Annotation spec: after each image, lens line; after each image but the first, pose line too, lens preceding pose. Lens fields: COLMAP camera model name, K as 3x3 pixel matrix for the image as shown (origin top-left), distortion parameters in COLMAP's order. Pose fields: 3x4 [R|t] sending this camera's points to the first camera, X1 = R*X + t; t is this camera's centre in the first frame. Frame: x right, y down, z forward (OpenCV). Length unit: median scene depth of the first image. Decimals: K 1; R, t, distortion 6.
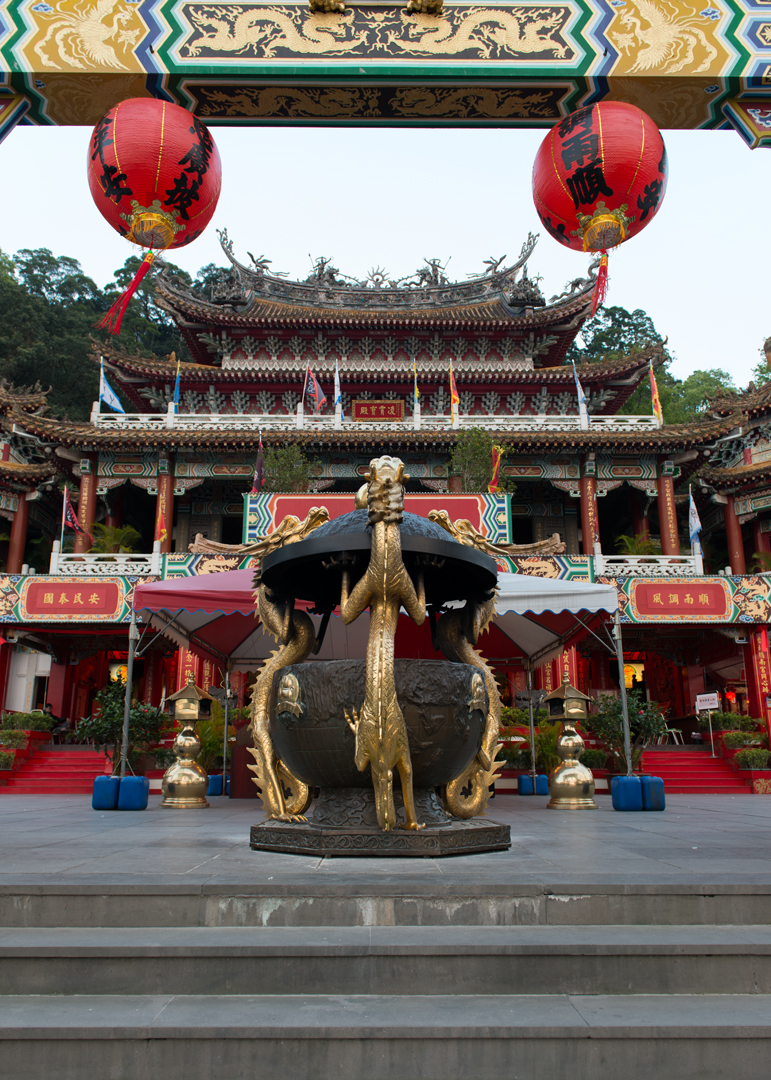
lens RADIAL K [[776.7, 0, 385.2], [0, 776.7, 576.6], [0, 0, 1]] dist [0.004027, -0.005405]
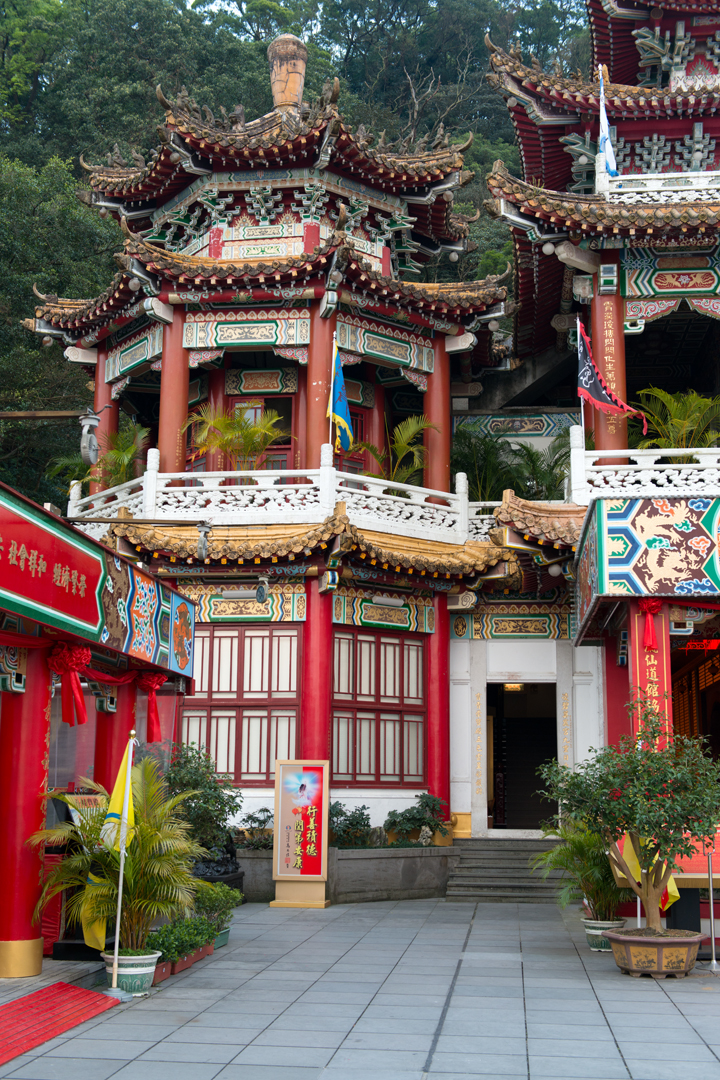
lens RADIAL K [[1257.9, 0, 358.8], [0, 1257.9, 542.0], [0, 0, 1]] dist [0.002292, -0.012677]
pose [[0.990564, -0.014142, -0.136322, -0.416847], [0.020989, 0.998582, 0.048923, -0.011954], [0.135437, -0.051322, 0.989456, 0.140317]]
